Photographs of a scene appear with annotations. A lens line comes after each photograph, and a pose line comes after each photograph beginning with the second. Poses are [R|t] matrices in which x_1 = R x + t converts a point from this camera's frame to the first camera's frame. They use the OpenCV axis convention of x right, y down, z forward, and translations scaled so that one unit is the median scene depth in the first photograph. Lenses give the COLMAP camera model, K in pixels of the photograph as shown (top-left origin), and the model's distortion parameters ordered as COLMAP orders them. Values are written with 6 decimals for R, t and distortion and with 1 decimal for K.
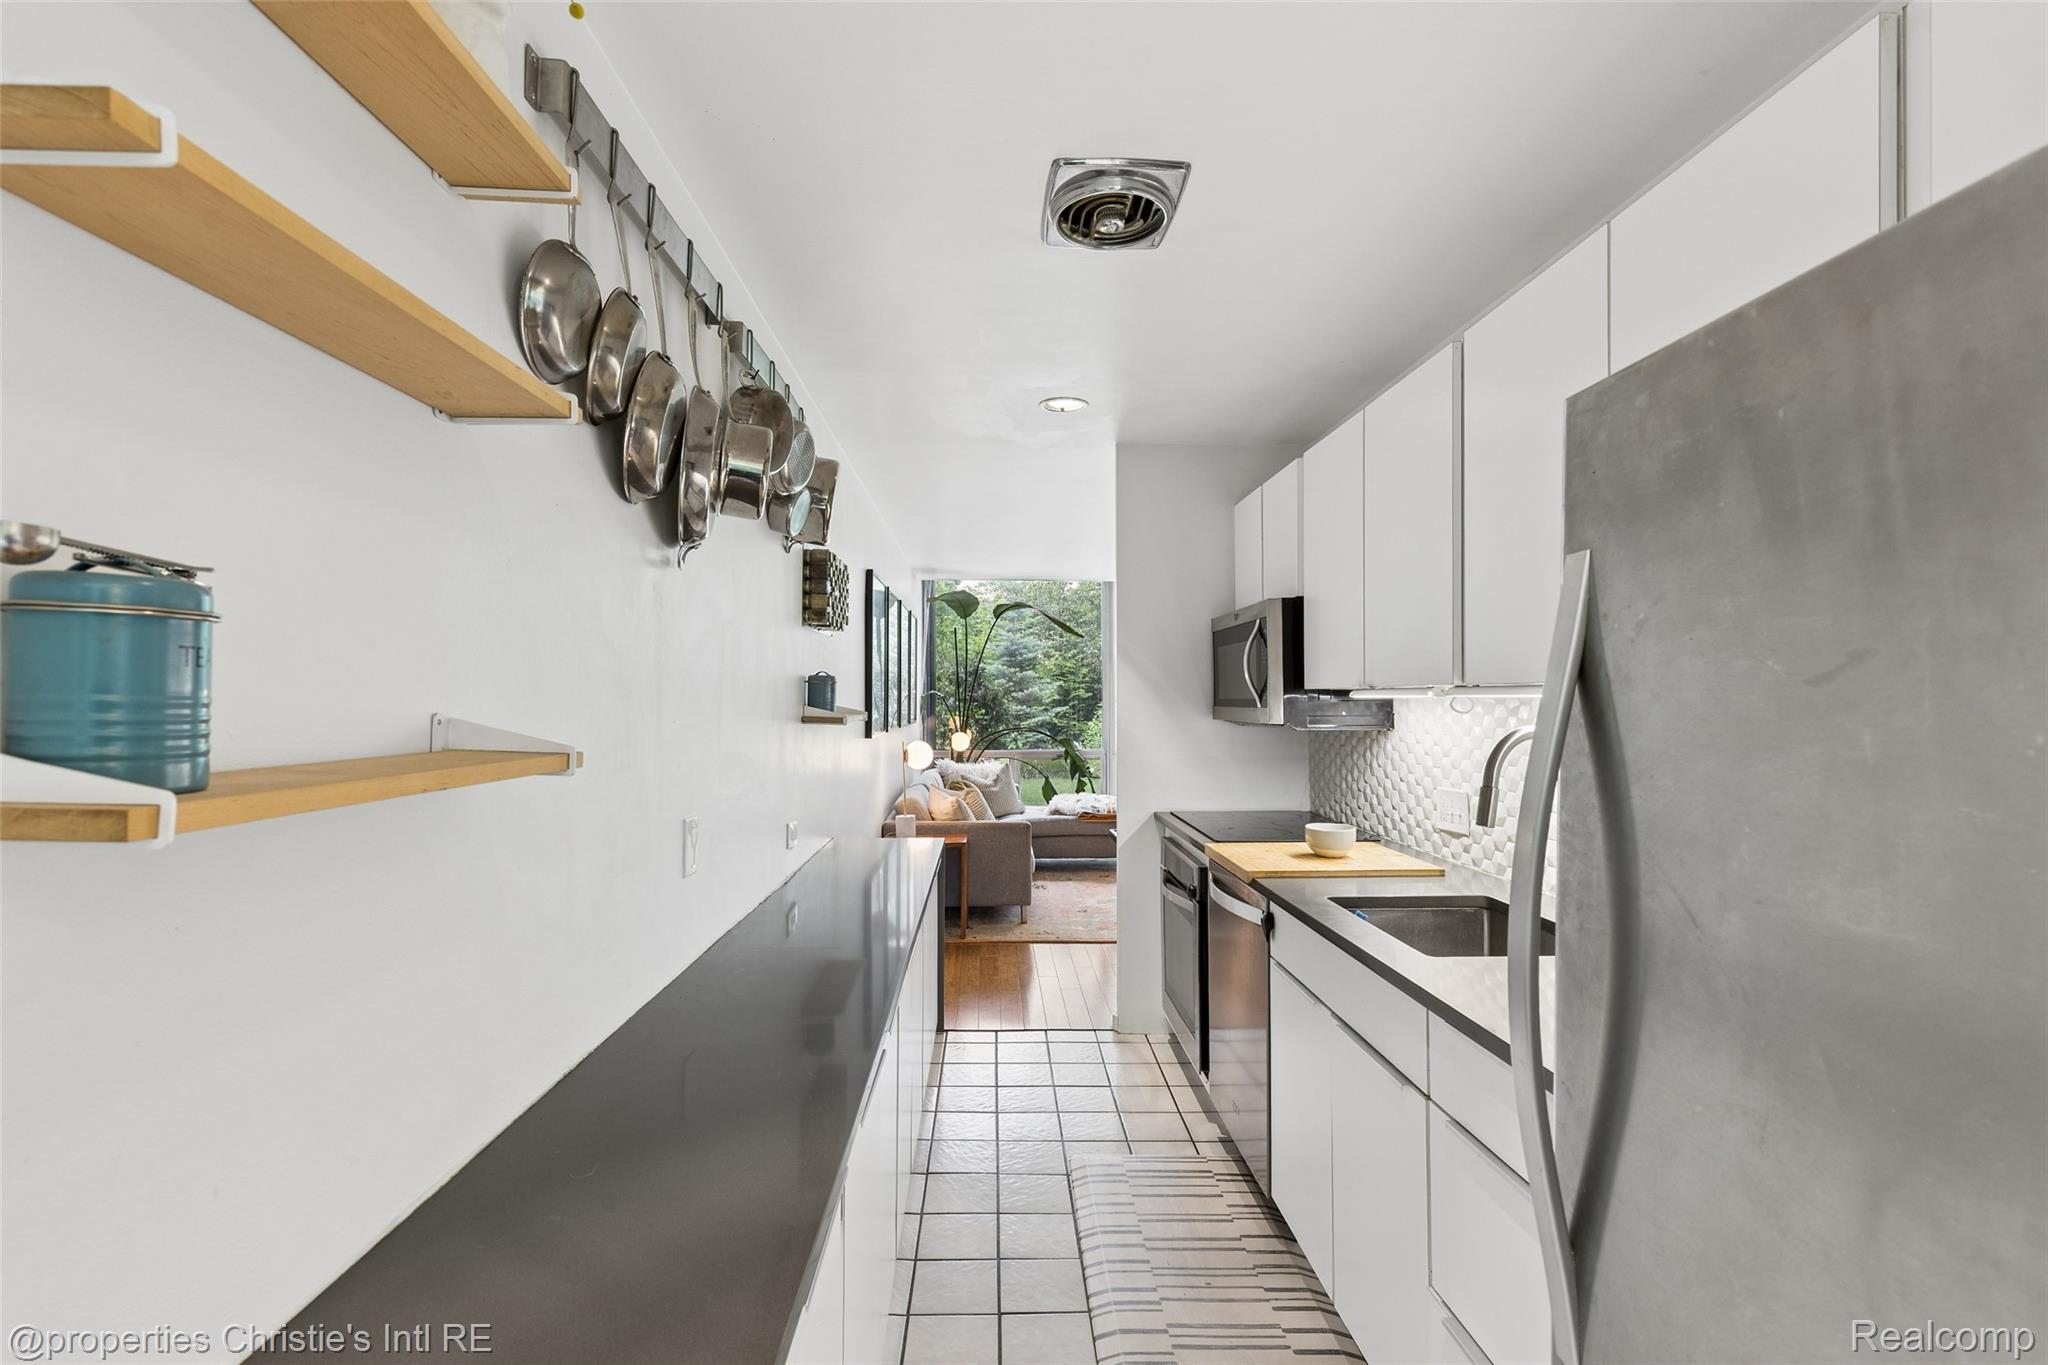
lens RADIAL K [[917.8, 0, 1015.4], [0, 917.8, 686.7], [0, 0, 1]] dist [-0.000050, 0.000284]
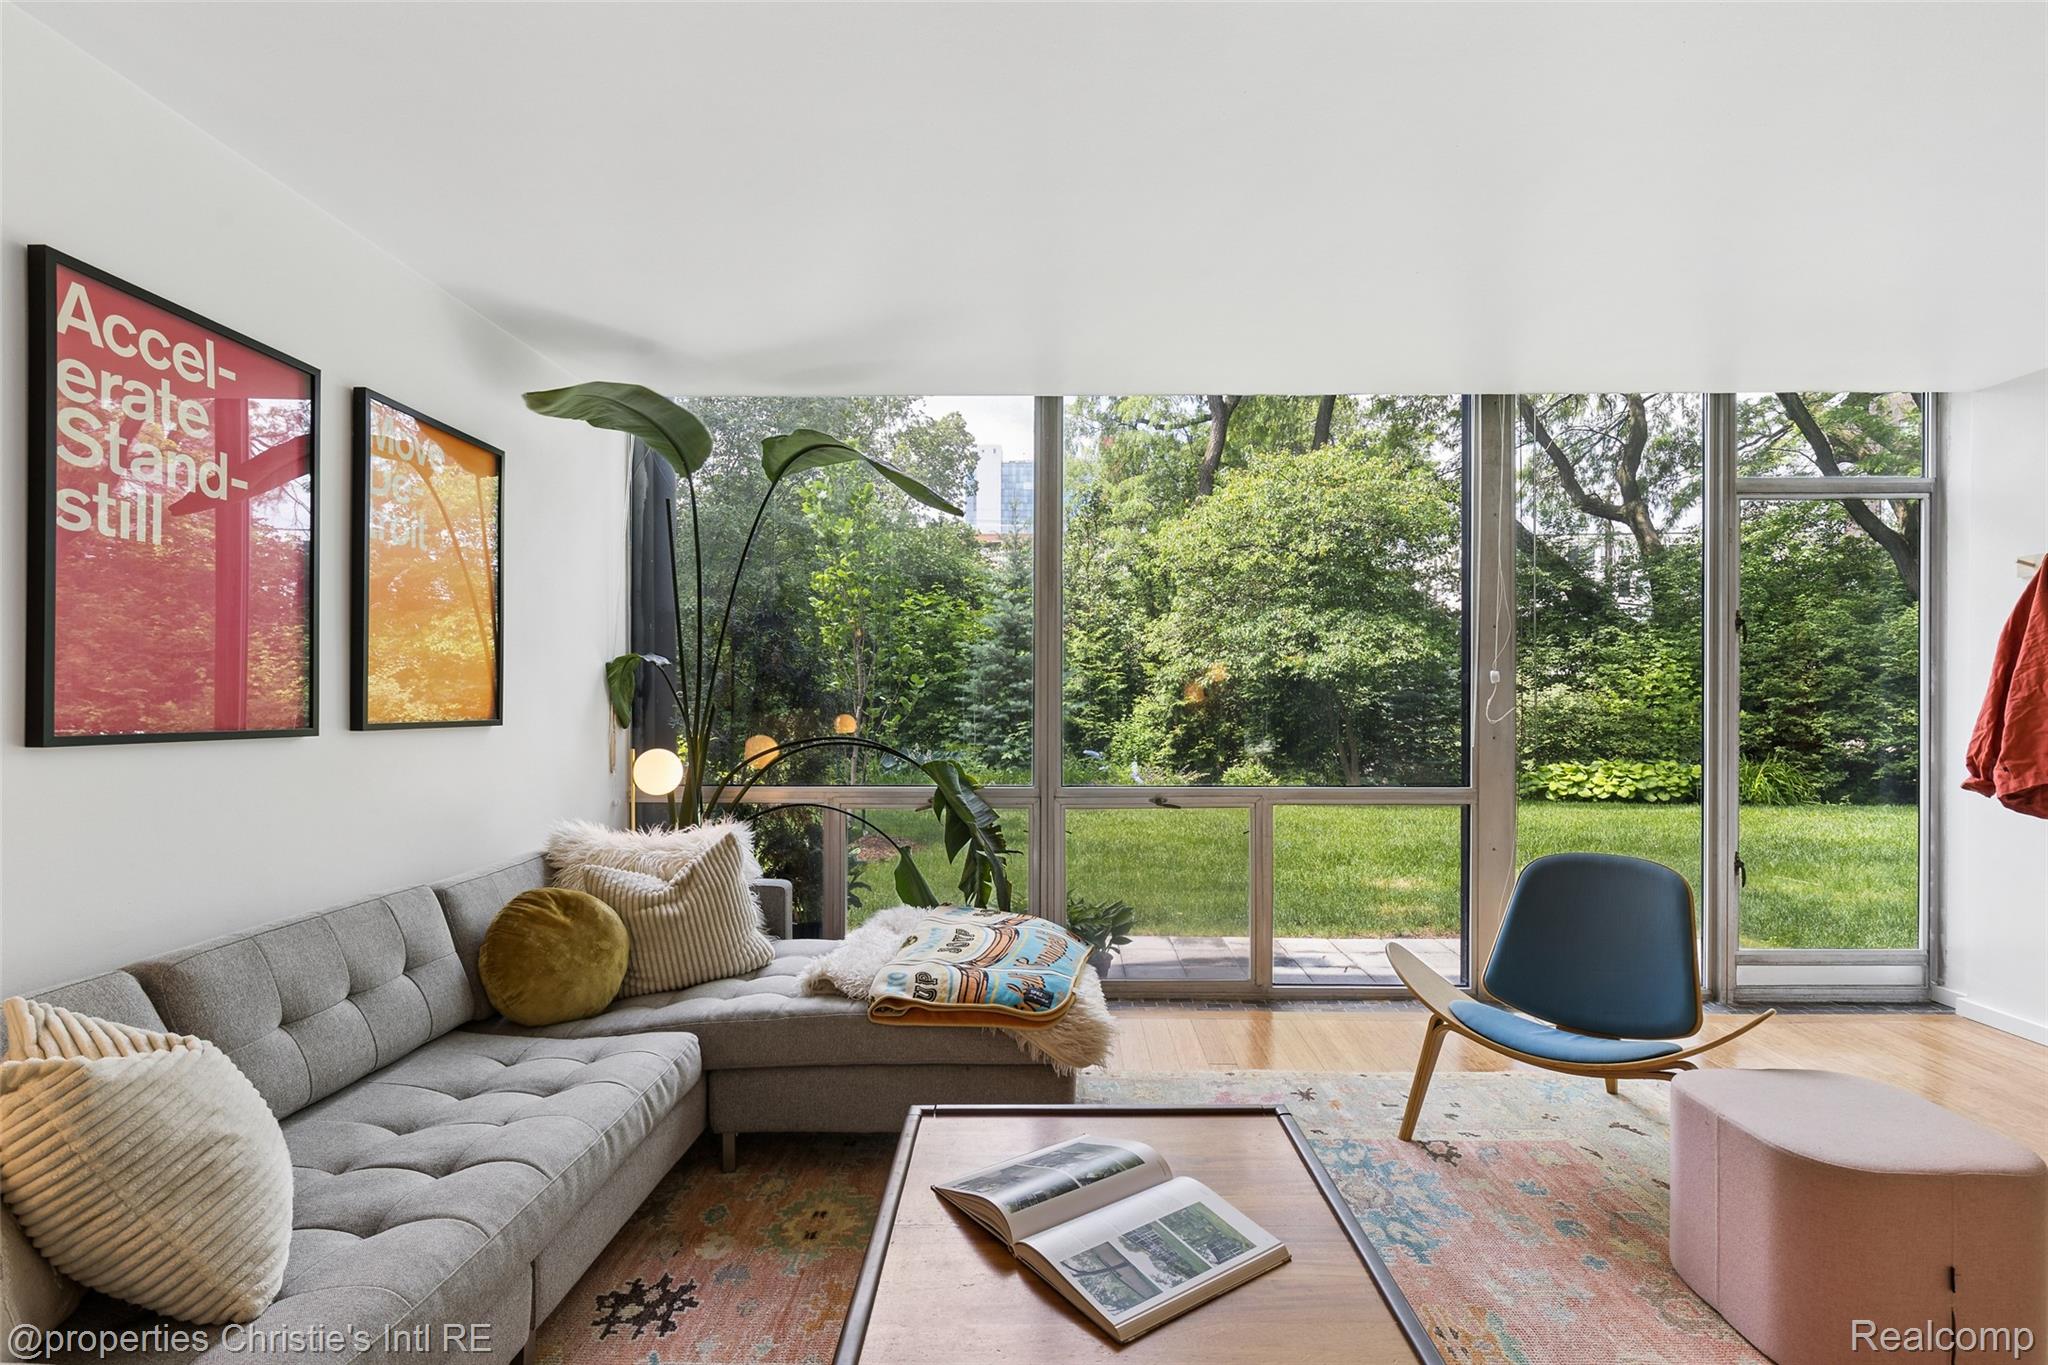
lens RADIAL K [[988.2, 0, 1031.4], [0, 988.2, 695.9], [0, 0, 1]] dist [0.004837, 0.000407]
pose [[0.998998, -0.002333, -0.044702, 0.118957], [0.002815, 0.999939, 0.010725, 0.020832], [0.044675, -0.010840, 0.998943, 0.542509]]
